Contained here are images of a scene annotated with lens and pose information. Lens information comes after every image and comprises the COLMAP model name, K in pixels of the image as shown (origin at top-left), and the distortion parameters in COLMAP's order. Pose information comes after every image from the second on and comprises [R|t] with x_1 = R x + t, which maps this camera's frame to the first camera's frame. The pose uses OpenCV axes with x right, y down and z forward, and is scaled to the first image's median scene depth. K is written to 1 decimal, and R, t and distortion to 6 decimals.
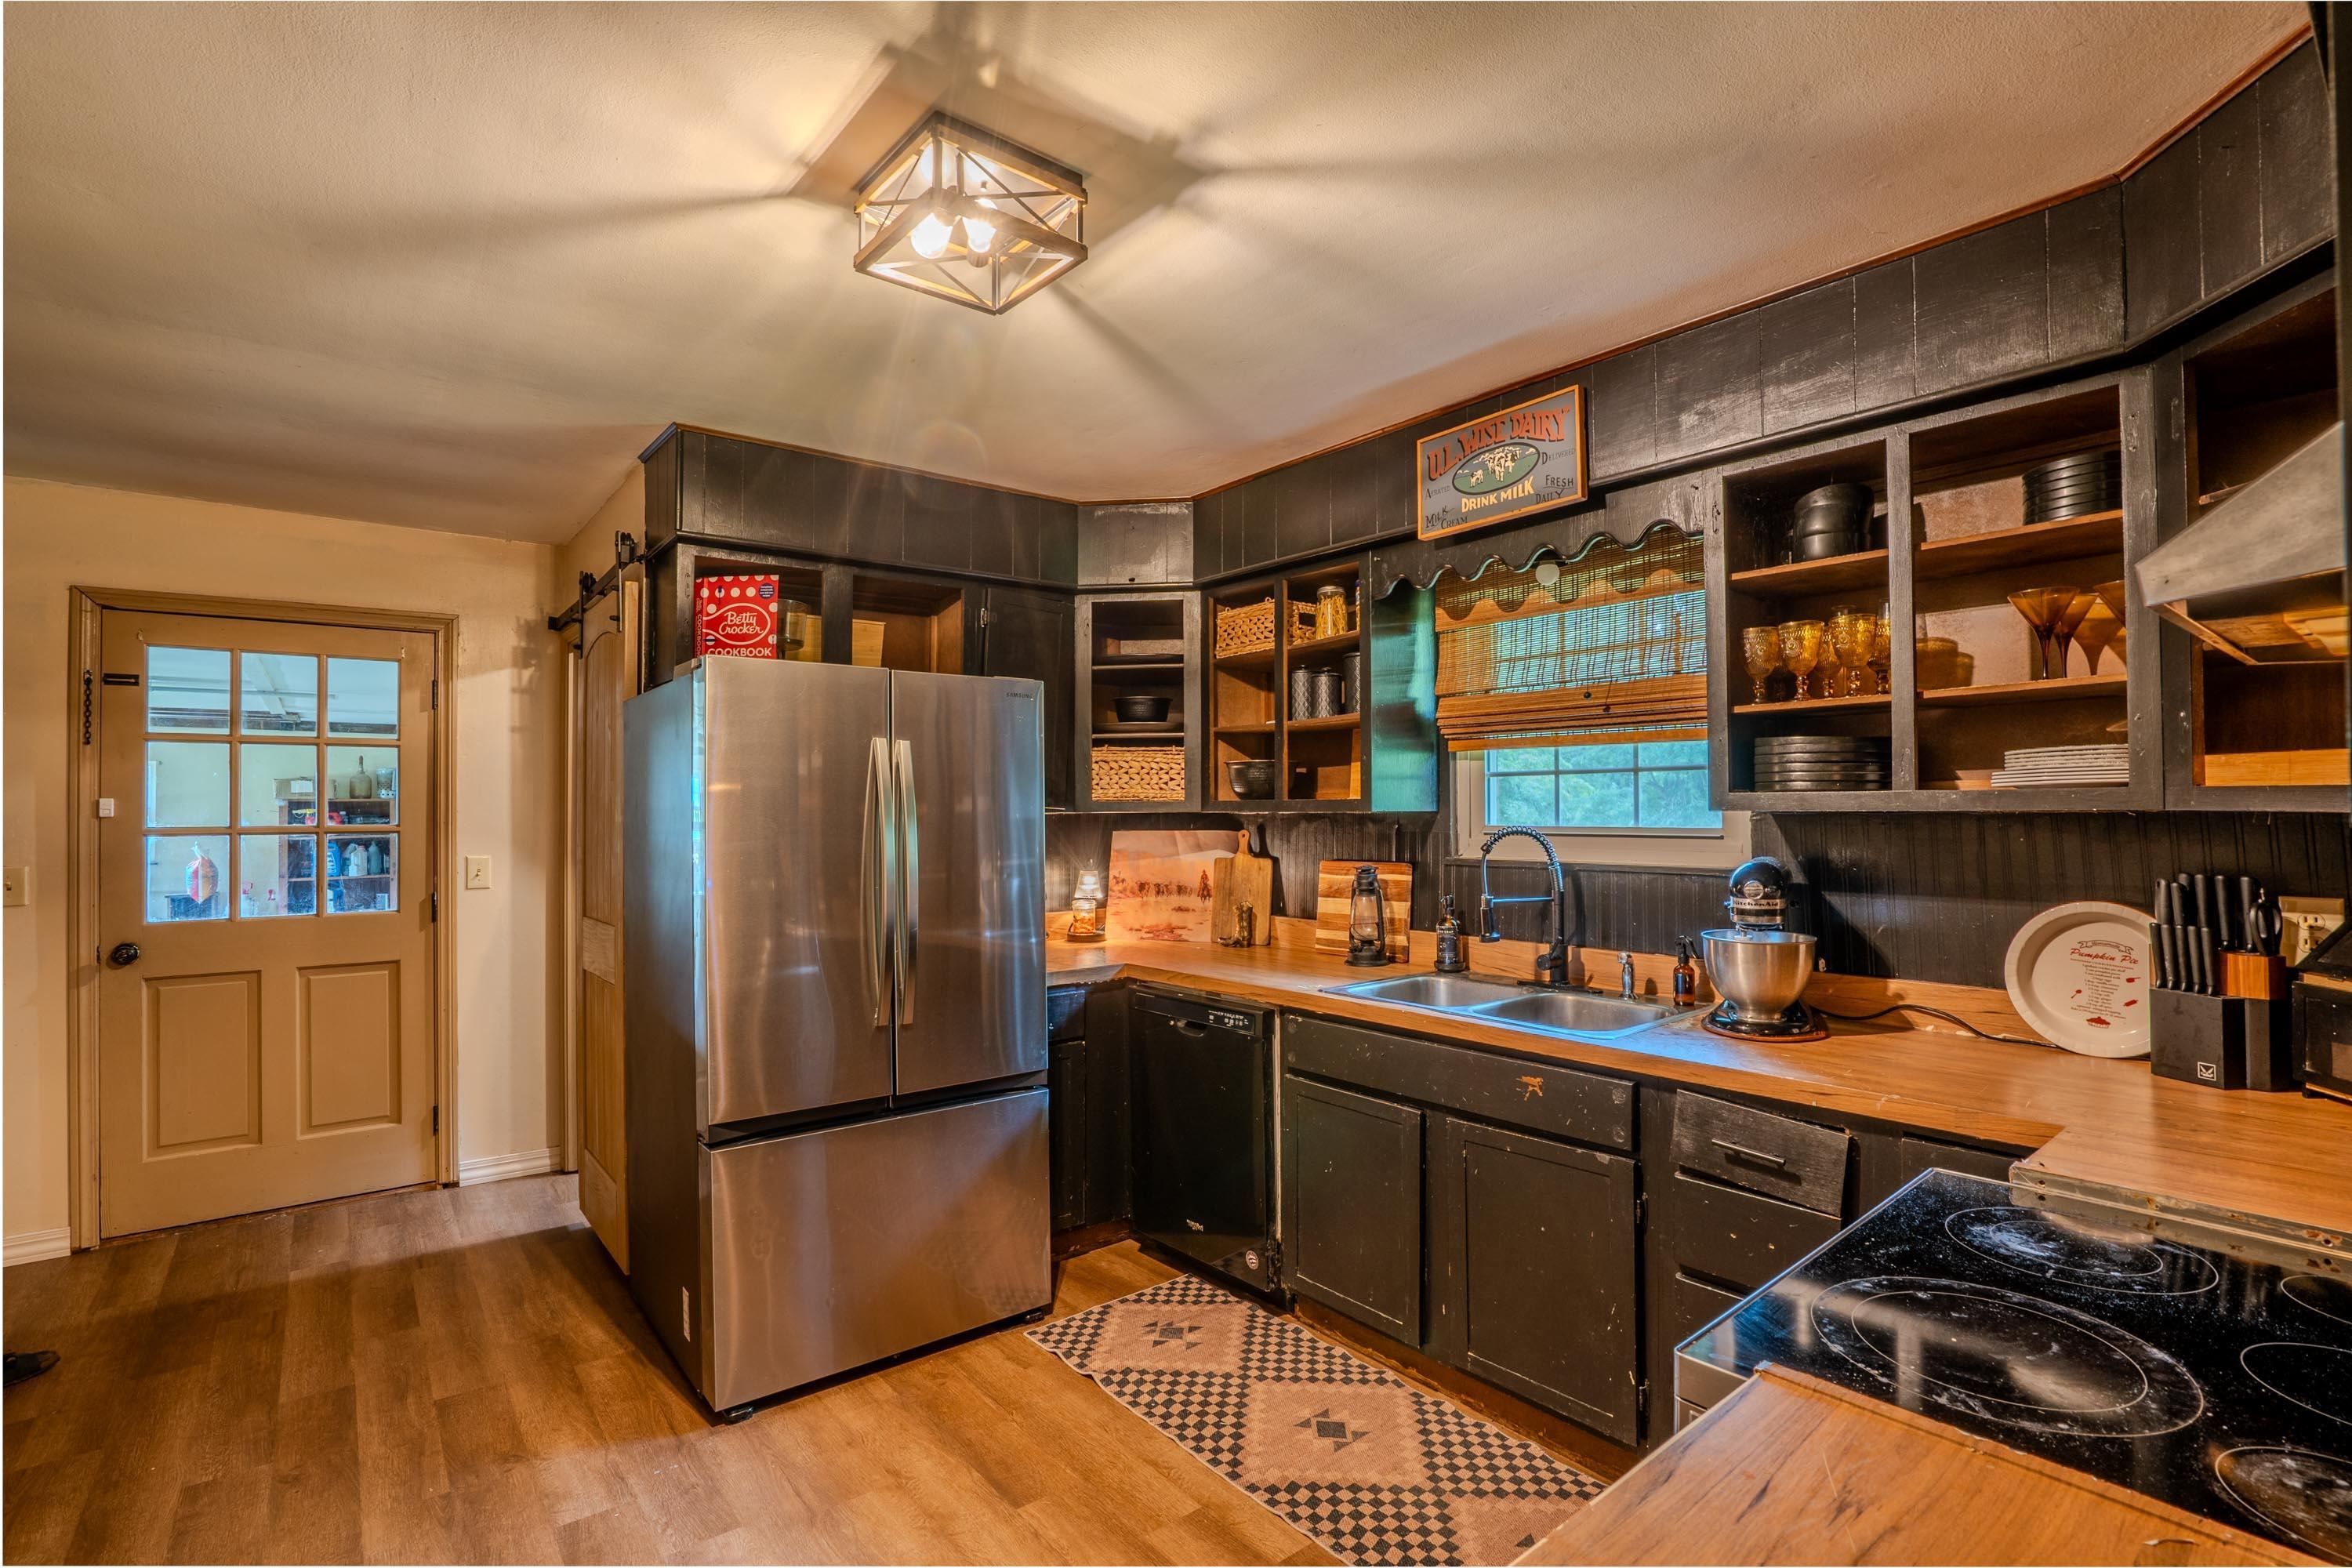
lens RADIAL K [[1101.6, 0, 1176.0], [0, 1101.6, 804.6], [0, 0, 1]] dist [-0.065242, 0.029475]
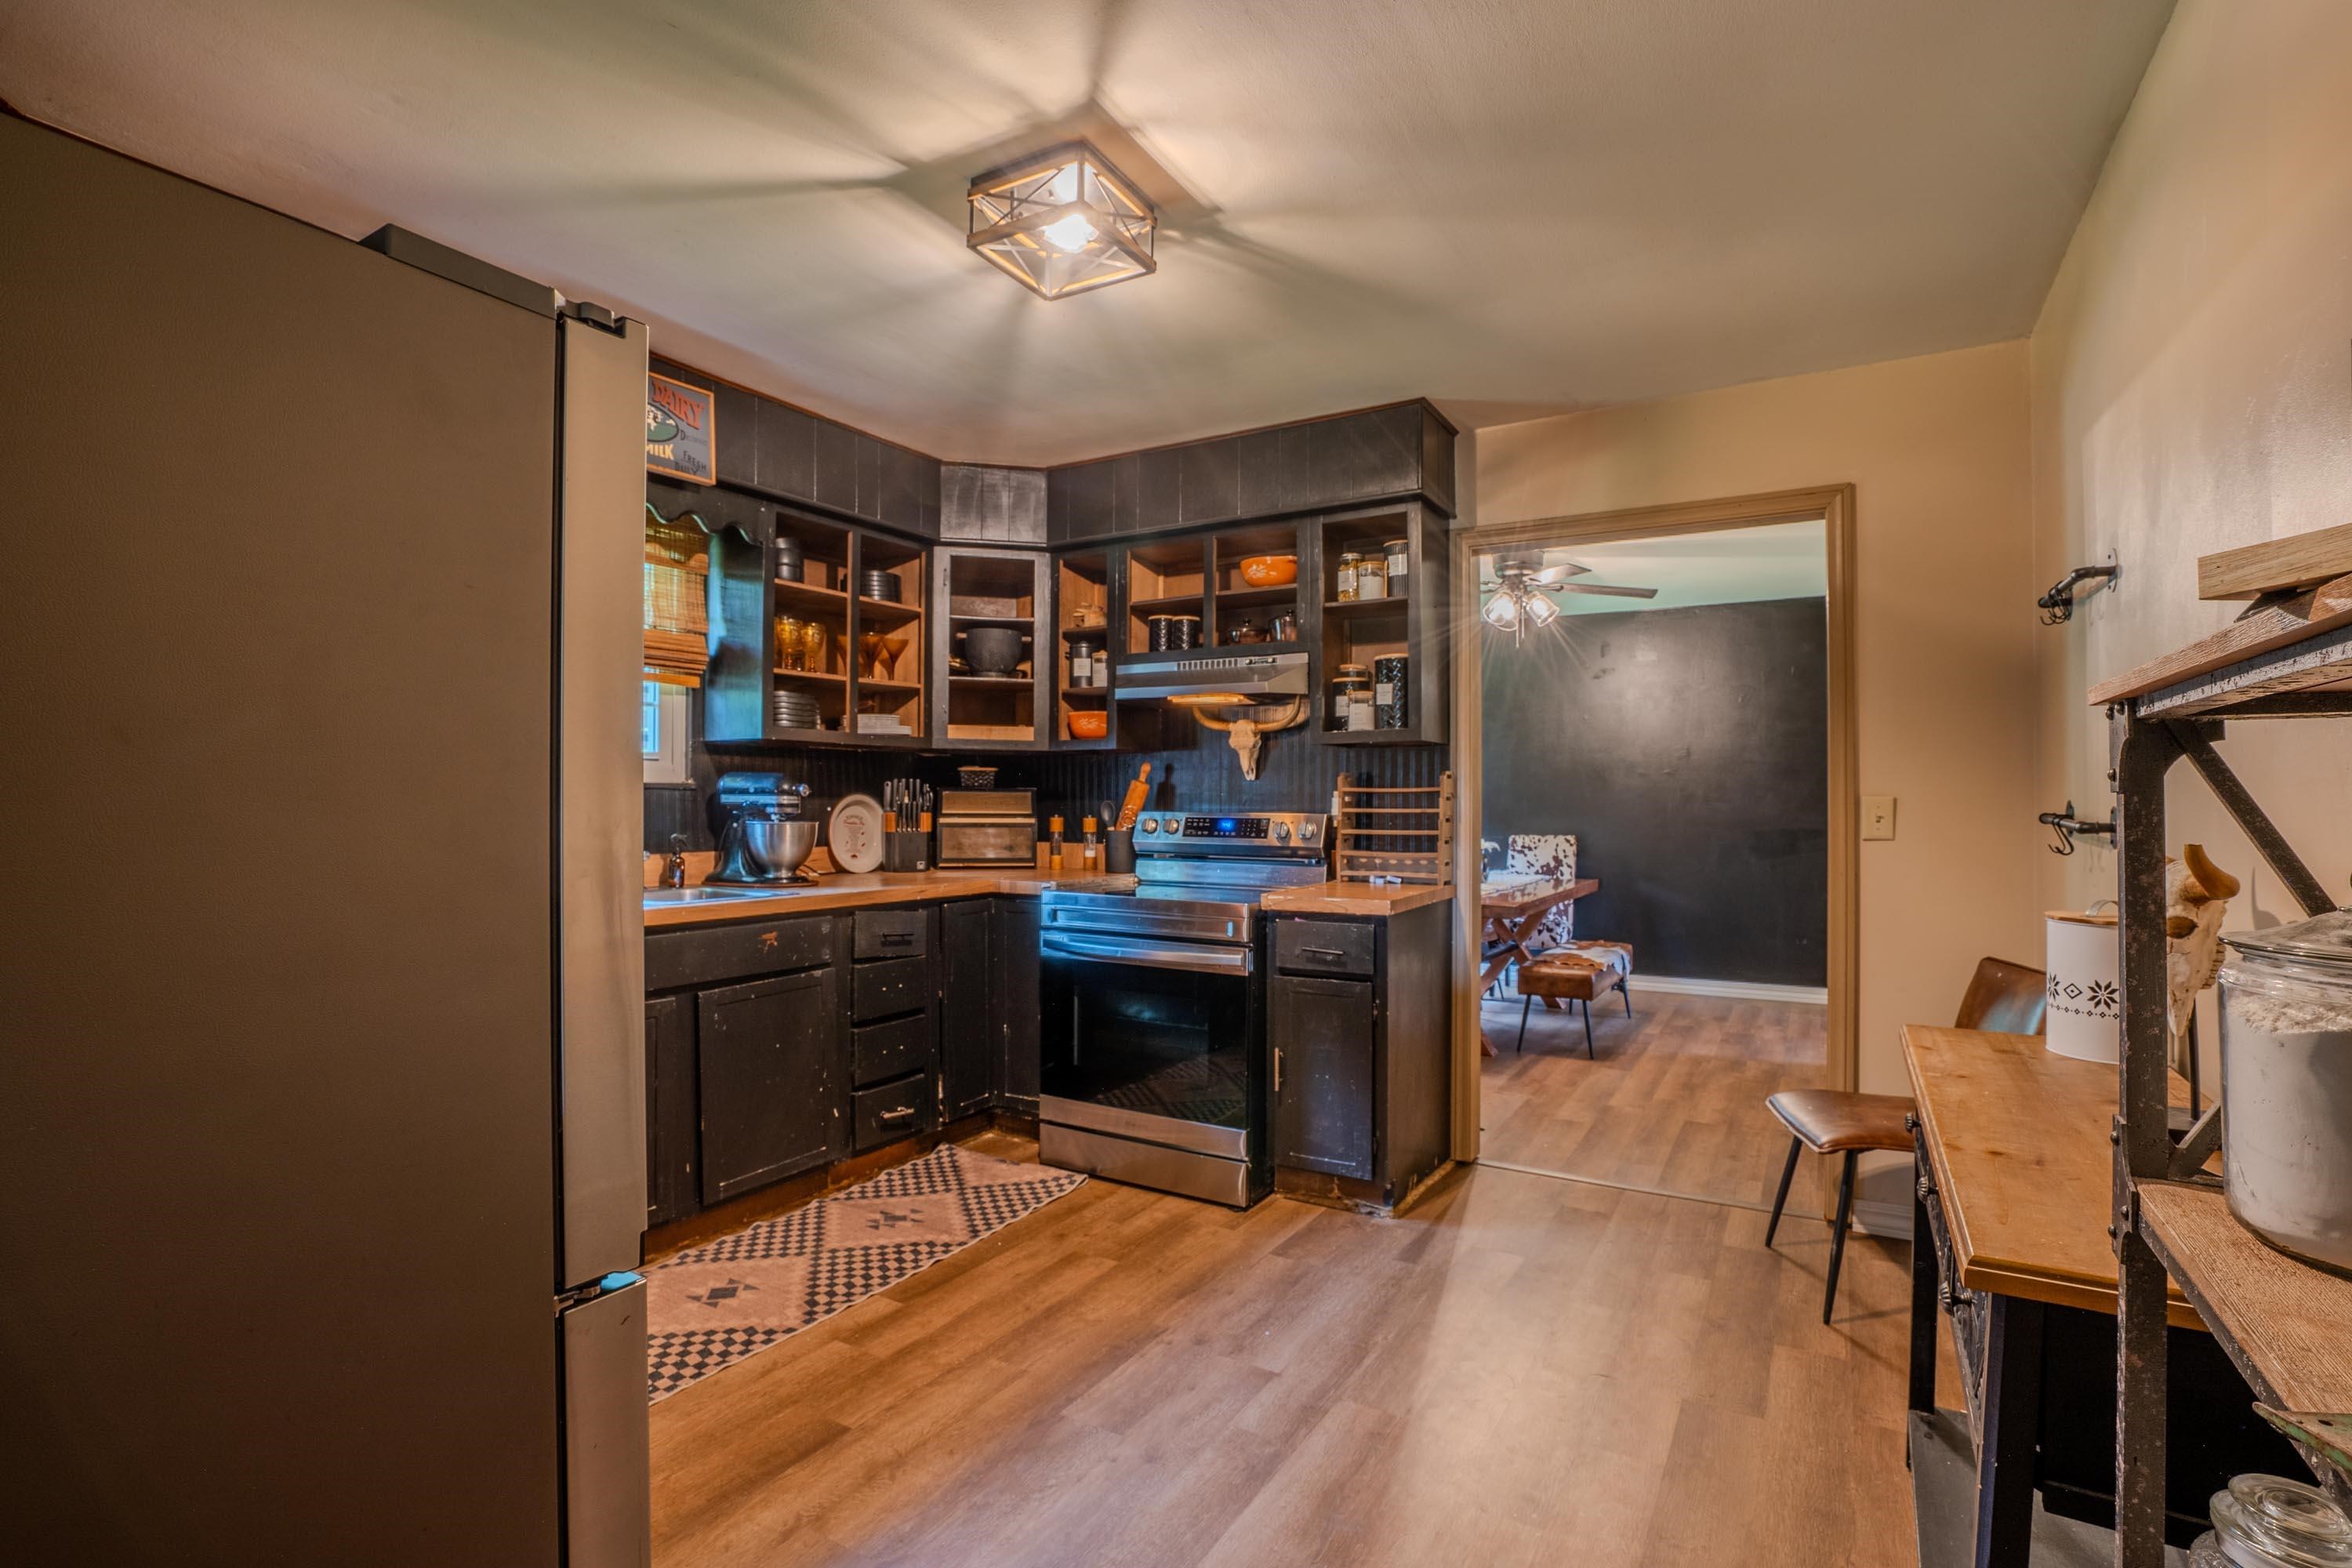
lens RADIAL K [[1101.6, 0, 1176.0], [0, 1101.6, 804.6], [0, 0, 1]] dist [-0.065242, 0.029475]
pose [[-0.344895, 0.001032, 0.938641, -0.863640], [-0.005777, 0.999978, -0.003222, 0.079046], [-0.938623, -0.006534, -0.344882, 0.804539]]
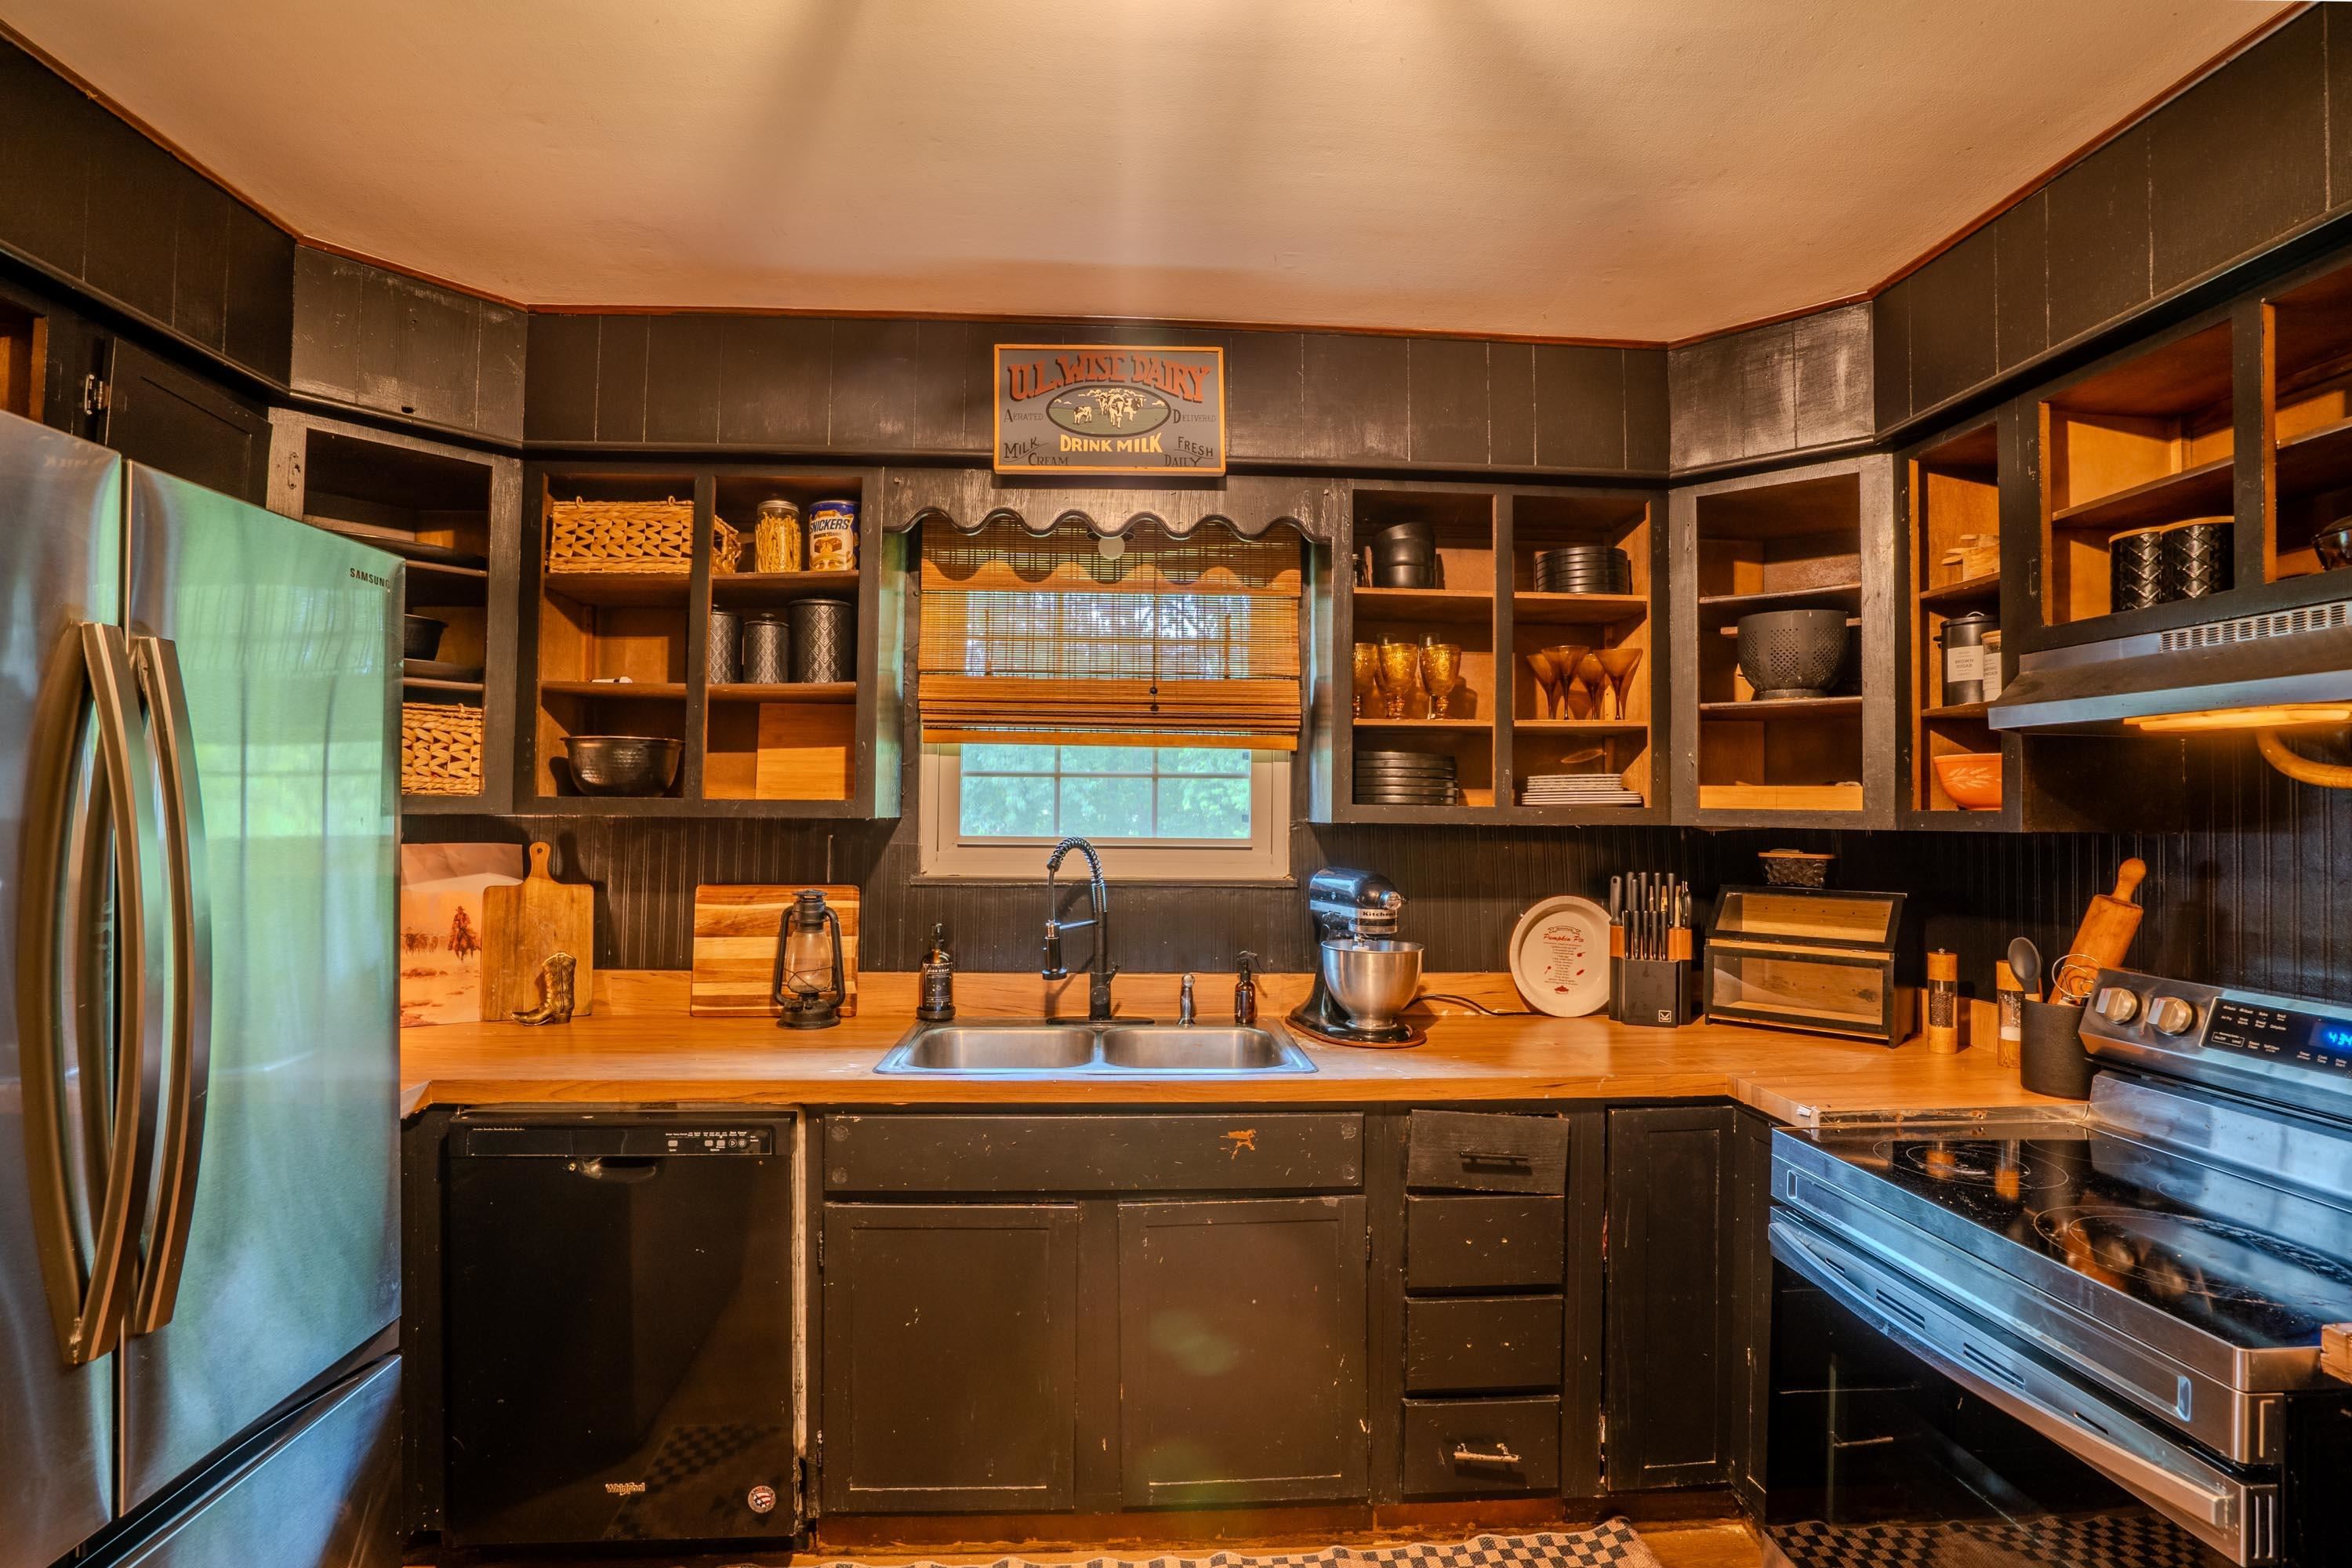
lens RADIAL K [[1101.6, 0, 1176.0], [0, 1101.6, 804.6], [0, 0, 1]] dist [-0.065242, 0.029475]
pose [[0.576163, 0.018444, 0.817127, -0.334194], [-0.015517, 0.999812, -0.011627, 0.003130], [-0.817187, -0.005981, 0.576341, 0.441399]]
